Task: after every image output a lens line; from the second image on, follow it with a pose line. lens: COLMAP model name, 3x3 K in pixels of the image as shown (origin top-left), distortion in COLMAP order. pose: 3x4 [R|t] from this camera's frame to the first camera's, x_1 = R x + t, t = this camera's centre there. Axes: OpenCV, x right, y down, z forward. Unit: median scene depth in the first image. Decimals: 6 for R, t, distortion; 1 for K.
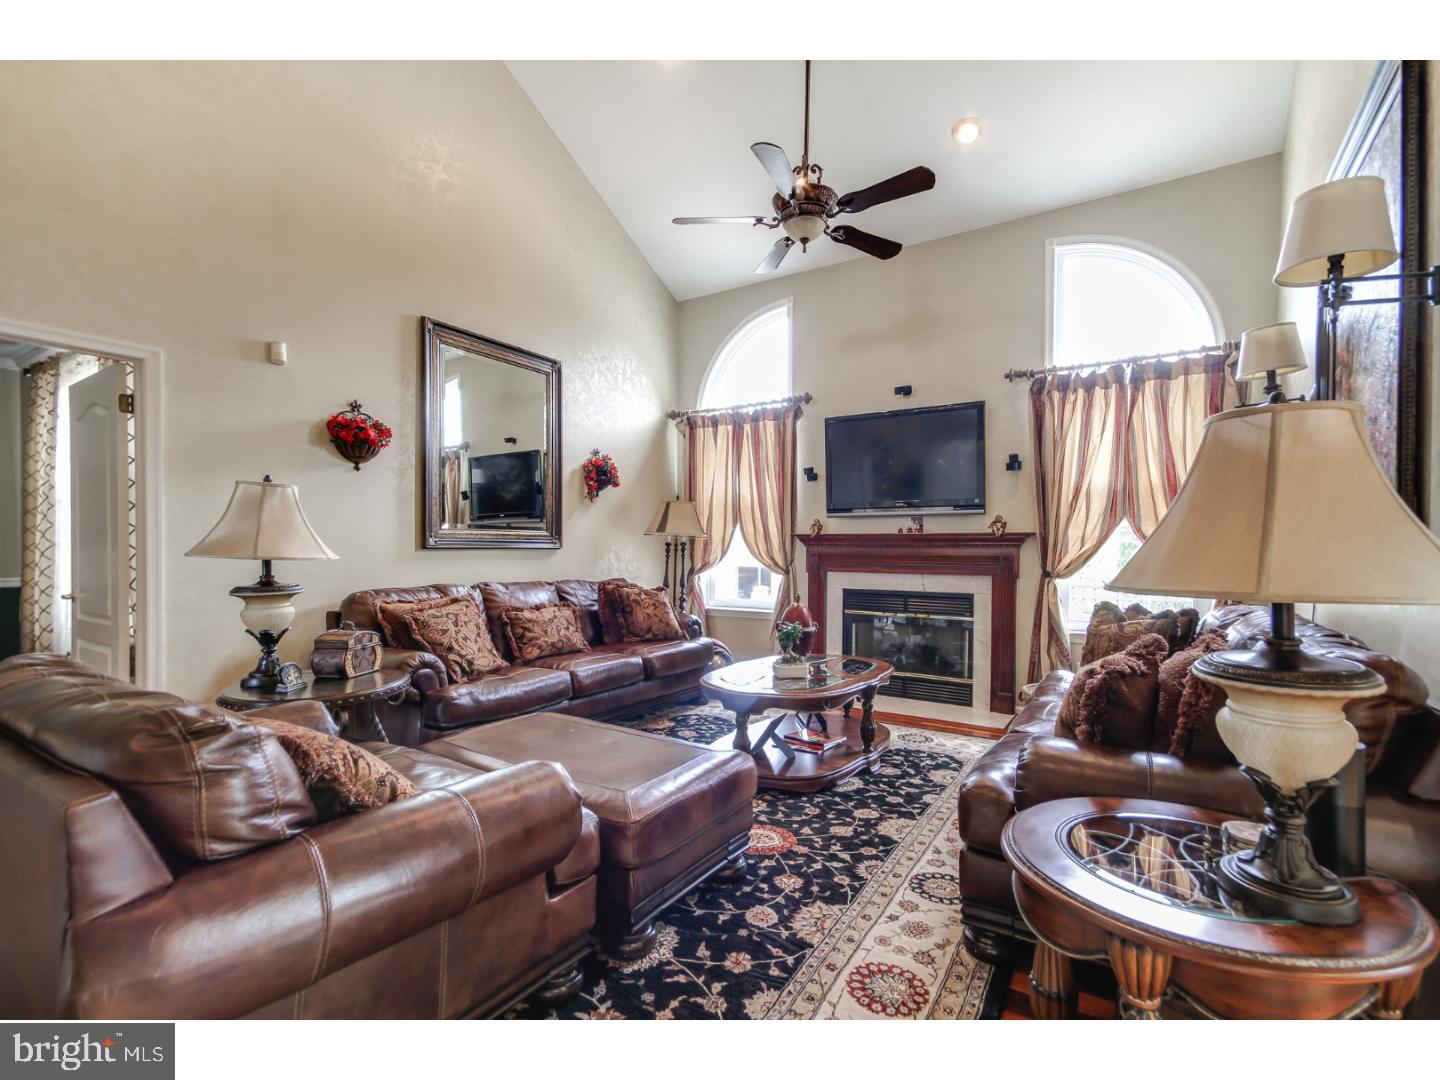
lens RADIAL K [[657.5, 0, 741.2], [0, 657.5, 560.9], [0, 0, 1]] dist [0.022336, 0.000588]
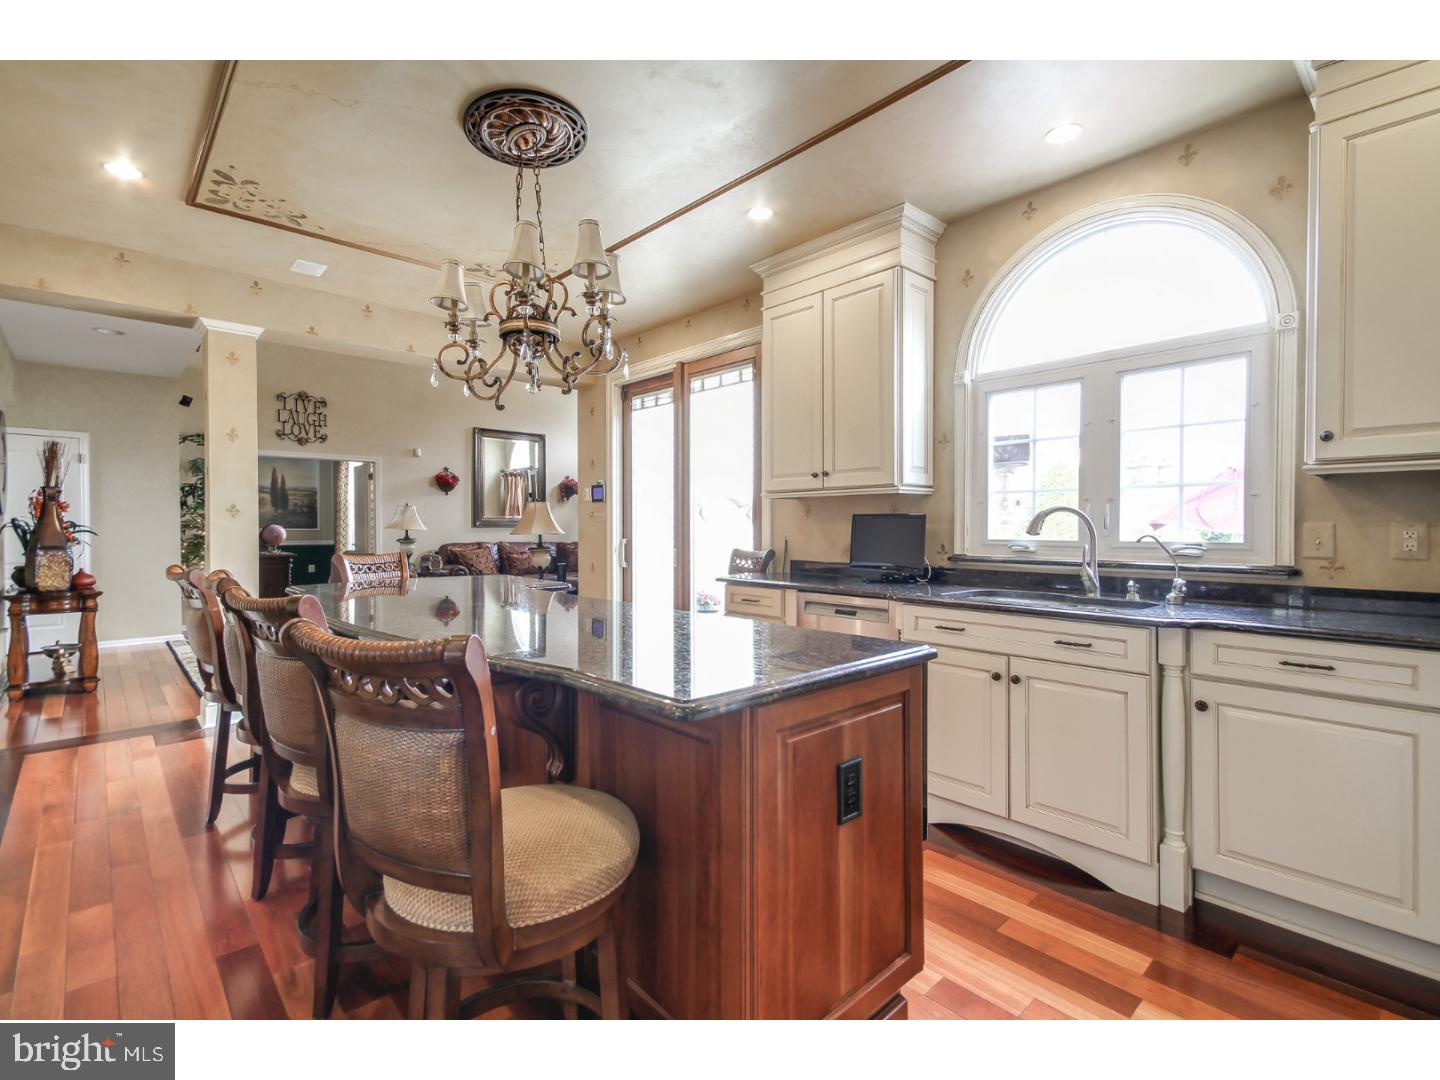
lens RADIAL K [[657.5, 0, 718.9], [0, 657.5, 536.5], [0, 0, 1]] dist [0.022336, 0.000588]
pose [[0.968891, -0.000460, -0.247487, 0.974399], [0.000004, 0.999998, -0.001843, 0.020834], [0.247488, 0.001785, 0.968889, -1.088860]]
